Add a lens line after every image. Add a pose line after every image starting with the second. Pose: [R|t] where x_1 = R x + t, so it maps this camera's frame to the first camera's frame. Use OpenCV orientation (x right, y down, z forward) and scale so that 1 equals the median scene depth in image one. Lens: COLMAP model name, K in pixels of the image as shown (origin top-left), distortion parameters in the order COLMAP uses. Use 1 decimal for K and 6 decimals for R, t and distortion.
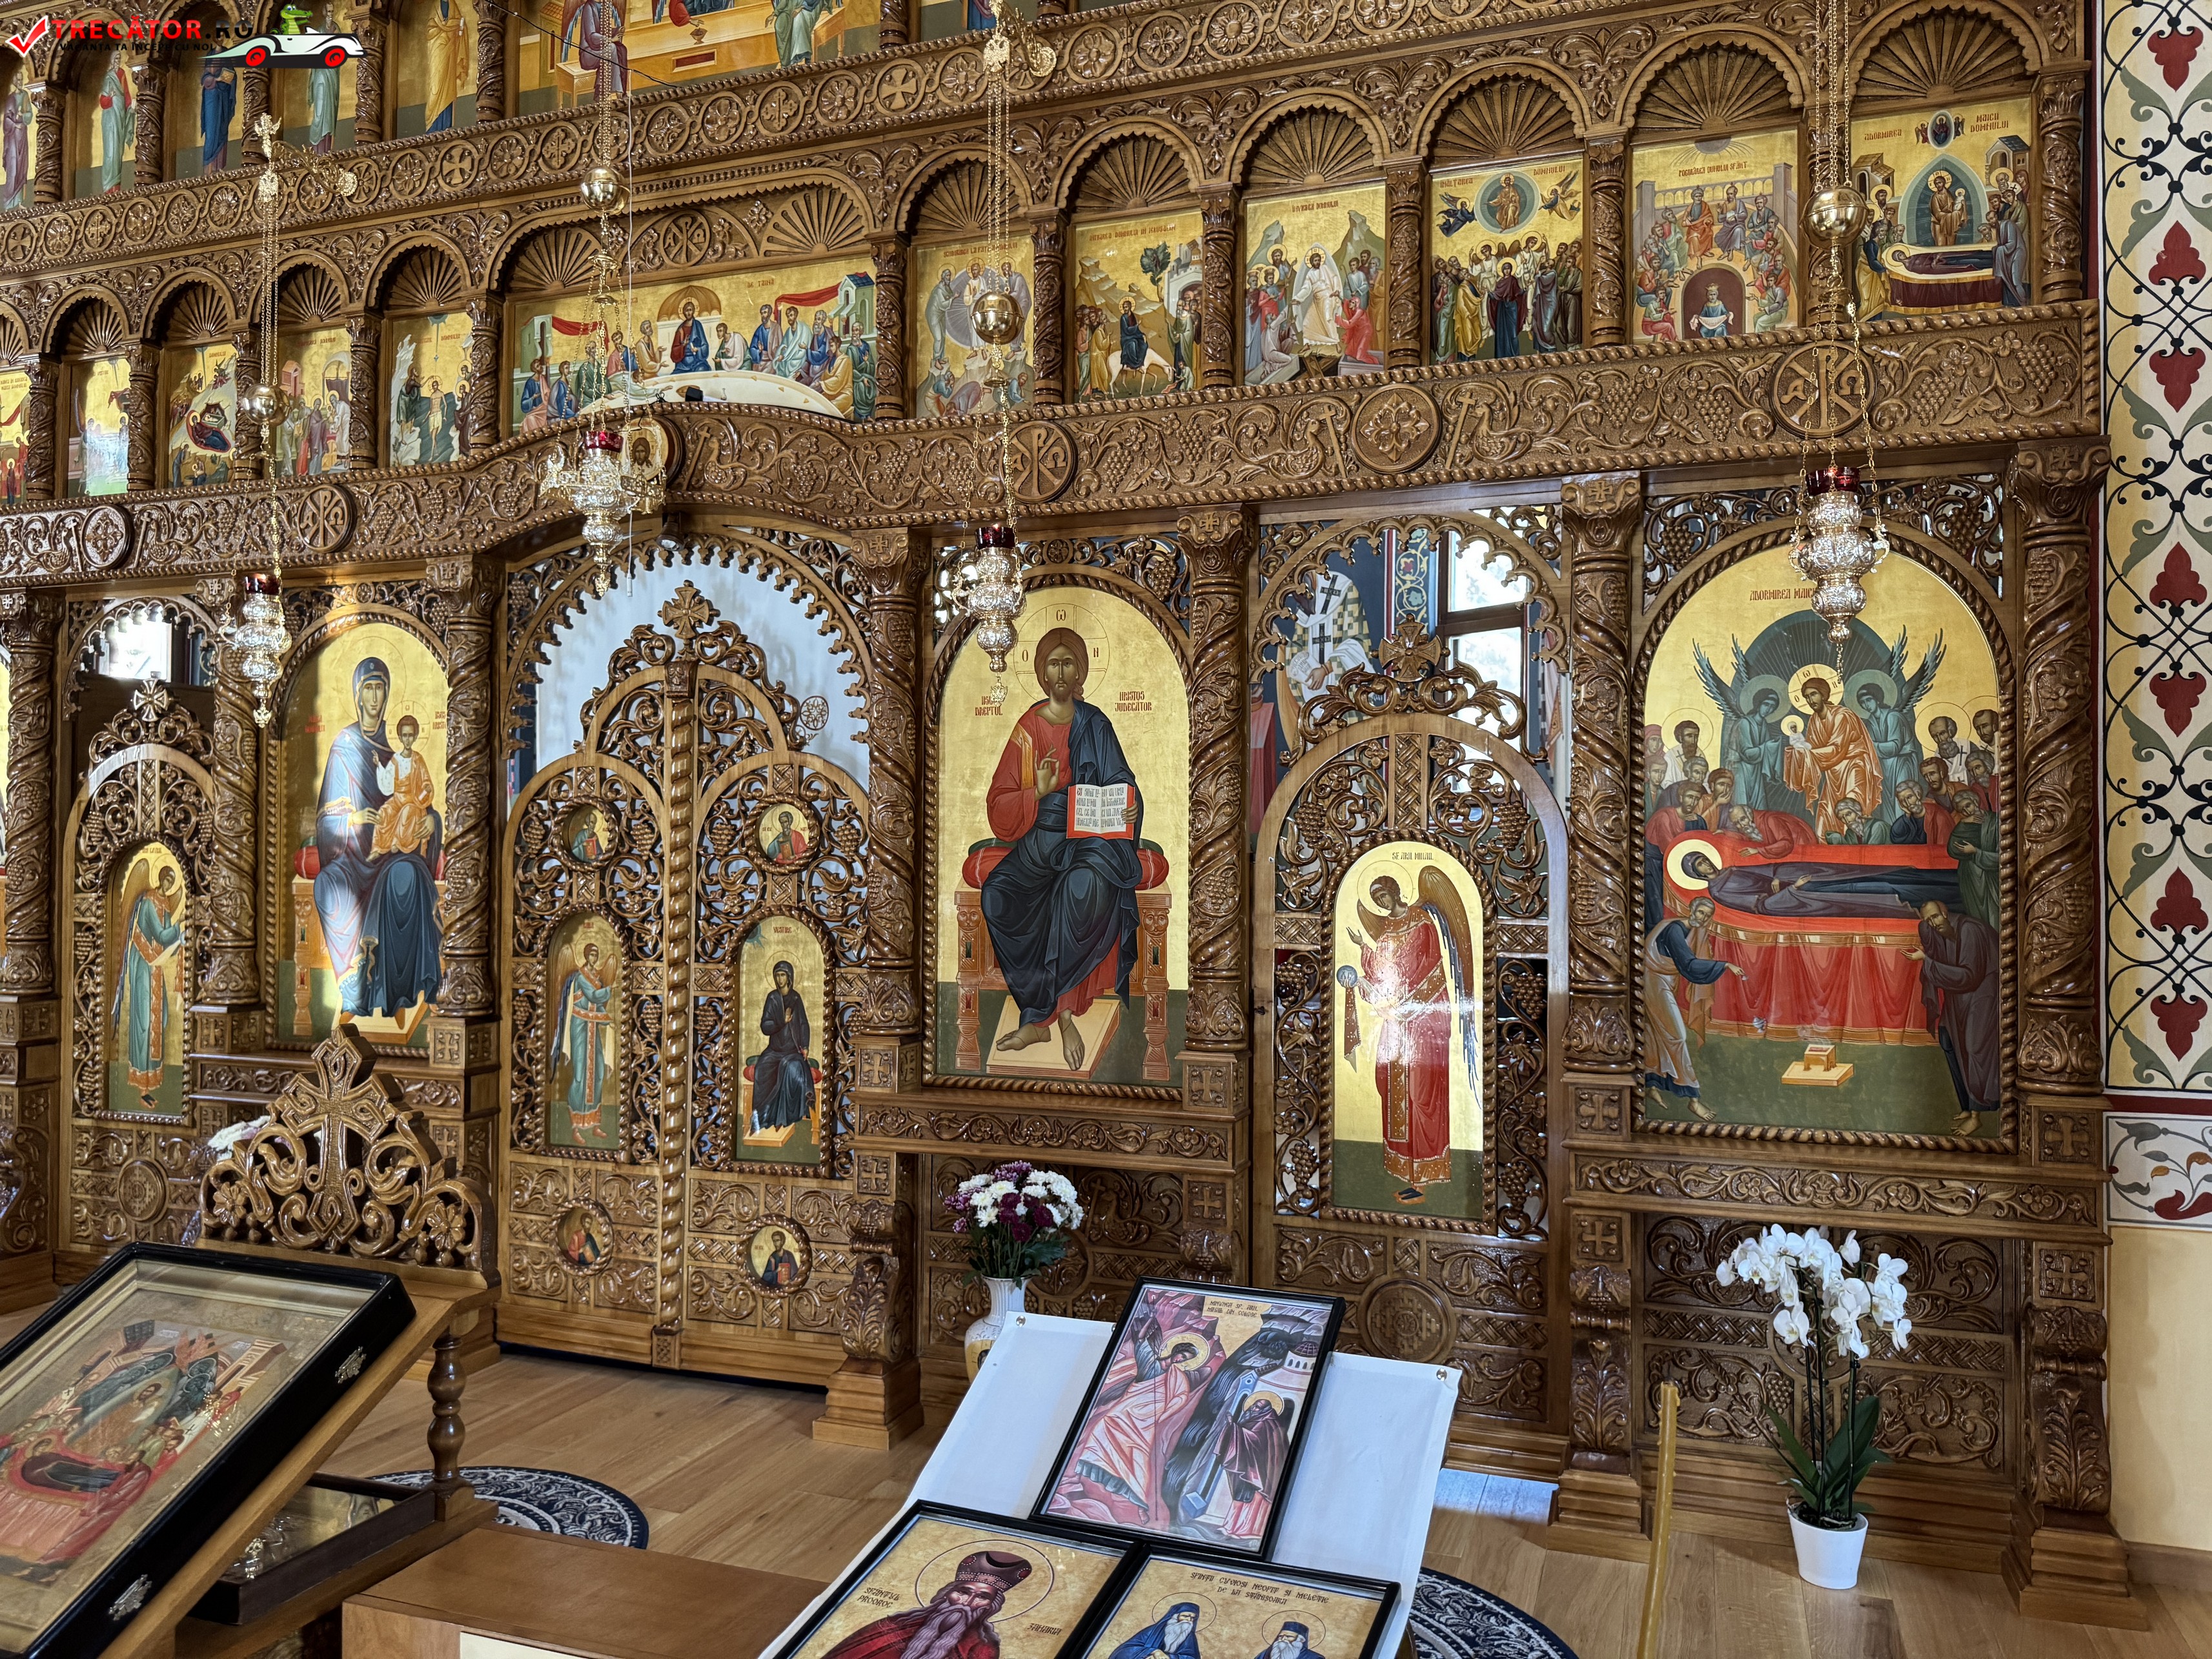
lens RADIAL K [[1600.3, 0, 1100.2], [0, 1600.3, 834.4], [0, 0, 1]] dist [0.010853, -0.015297]
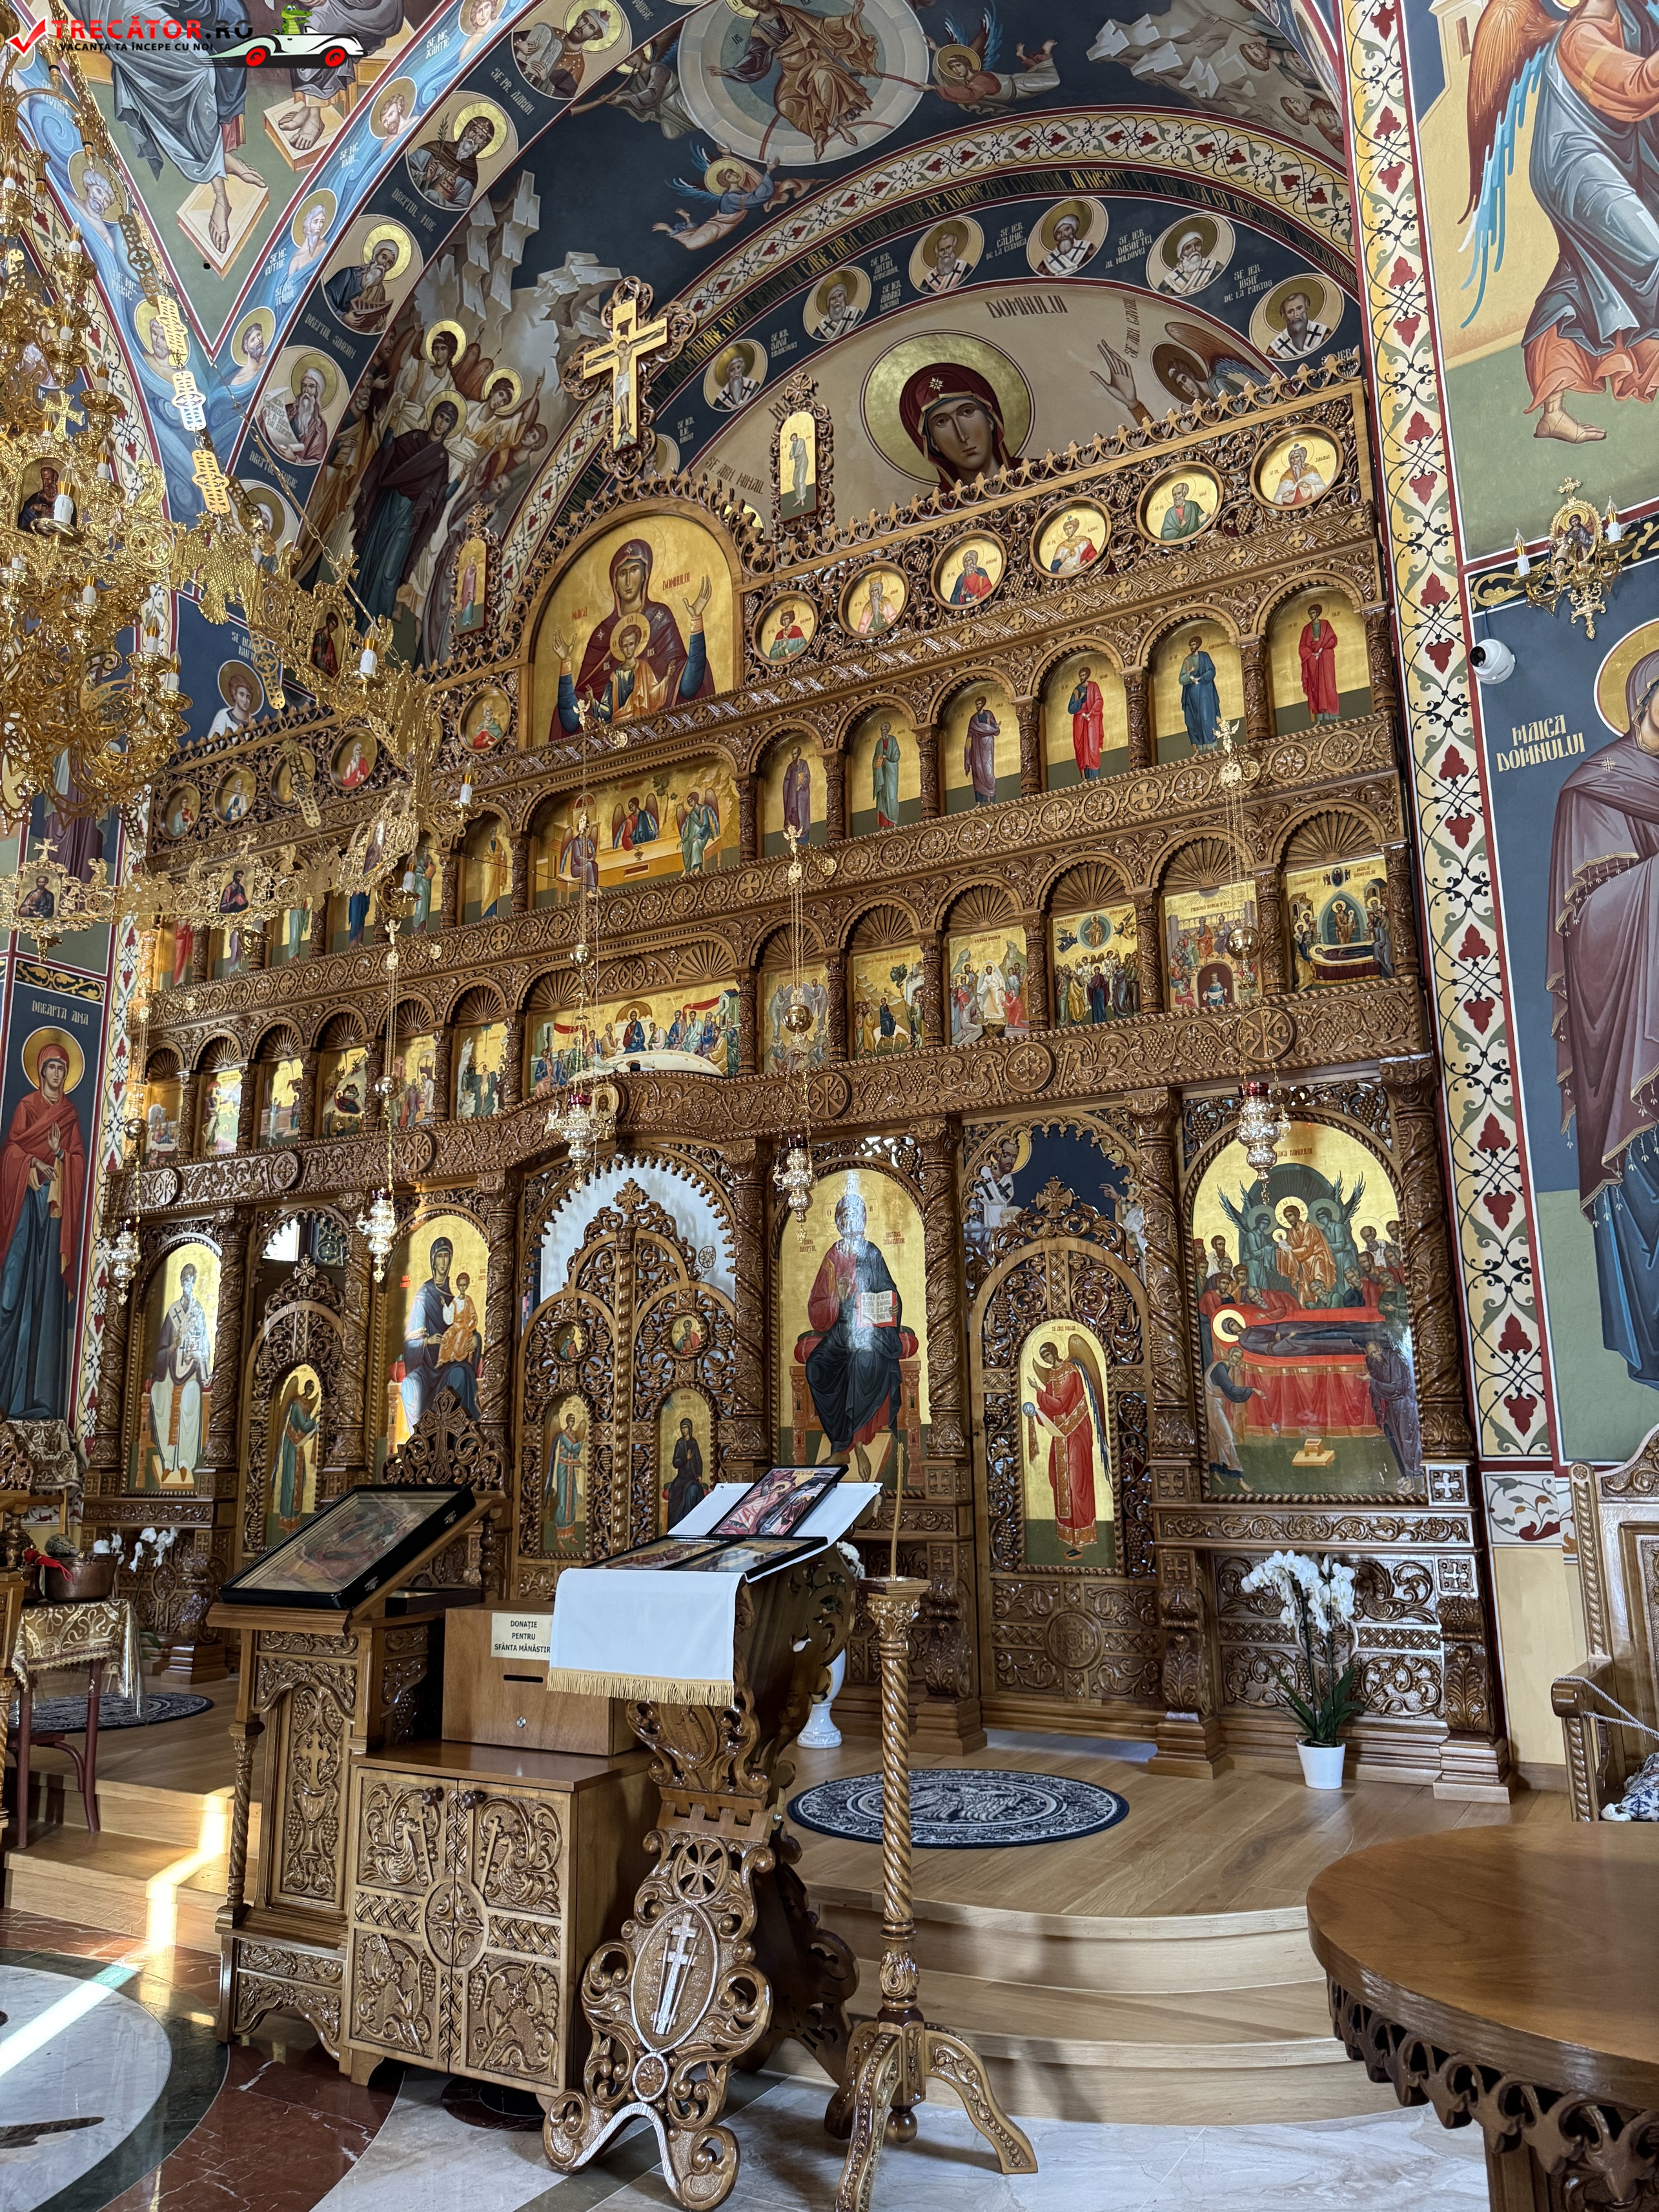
lens RADIAL K [[1557.2, 0, 835.5], [0, 1557.2, 1098.1], [0, 0, 1]] dist [0.082568, -0.110251]
pose [[0.984990, -0.057506, -0.162749, 0.235177], [0.024161, 0.979524, -0.199875, 0.091807], [0.170911, 0.192942, 0.966211, -0.566807]]
